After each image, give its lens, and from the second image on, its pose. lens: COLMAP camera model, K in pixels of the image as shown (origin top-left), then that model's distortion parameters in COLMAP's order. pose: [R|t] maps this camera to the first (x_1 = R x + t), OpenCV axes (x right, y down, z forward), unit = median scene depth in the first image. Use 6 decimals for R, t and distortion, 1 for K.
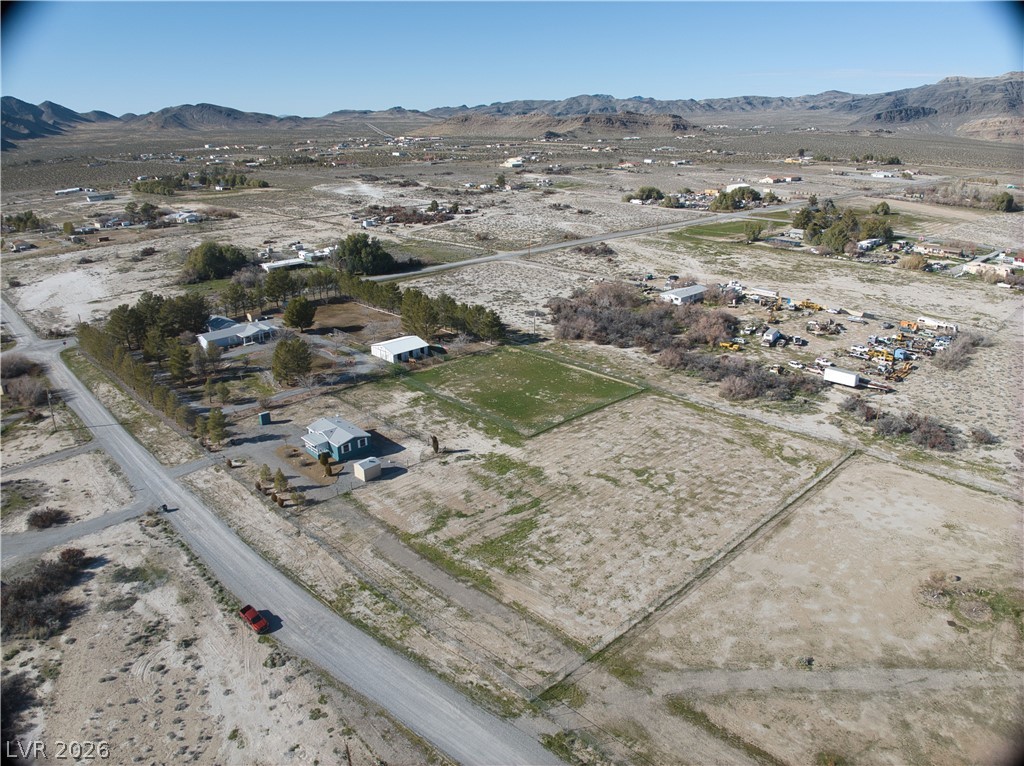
lens RADIAL K [[721.5, 0, 515.5], [0, 721.5, 382.8], [0, 0, 1]] dist [-0.097020, -0.023530]
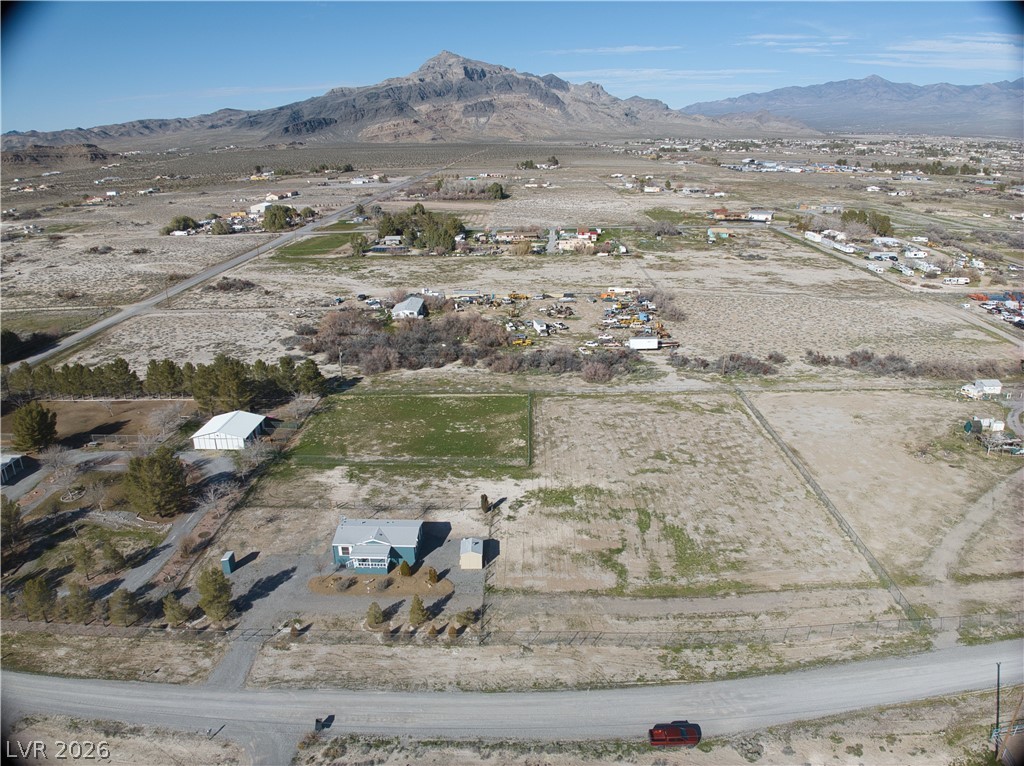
lens RADIAL K [[721.5, 0, 515.5], [0, 721.5, 382.8], [0, 0, 1]] dist [-0.097020, -0.023530]
pose [[0.709153, -0.237452, 0.663866, -0.583300], [0.253875, 0.964421, 0.073761, -0.101345], [-0.657761, 0.116231, 0.744205, 0.295096]]
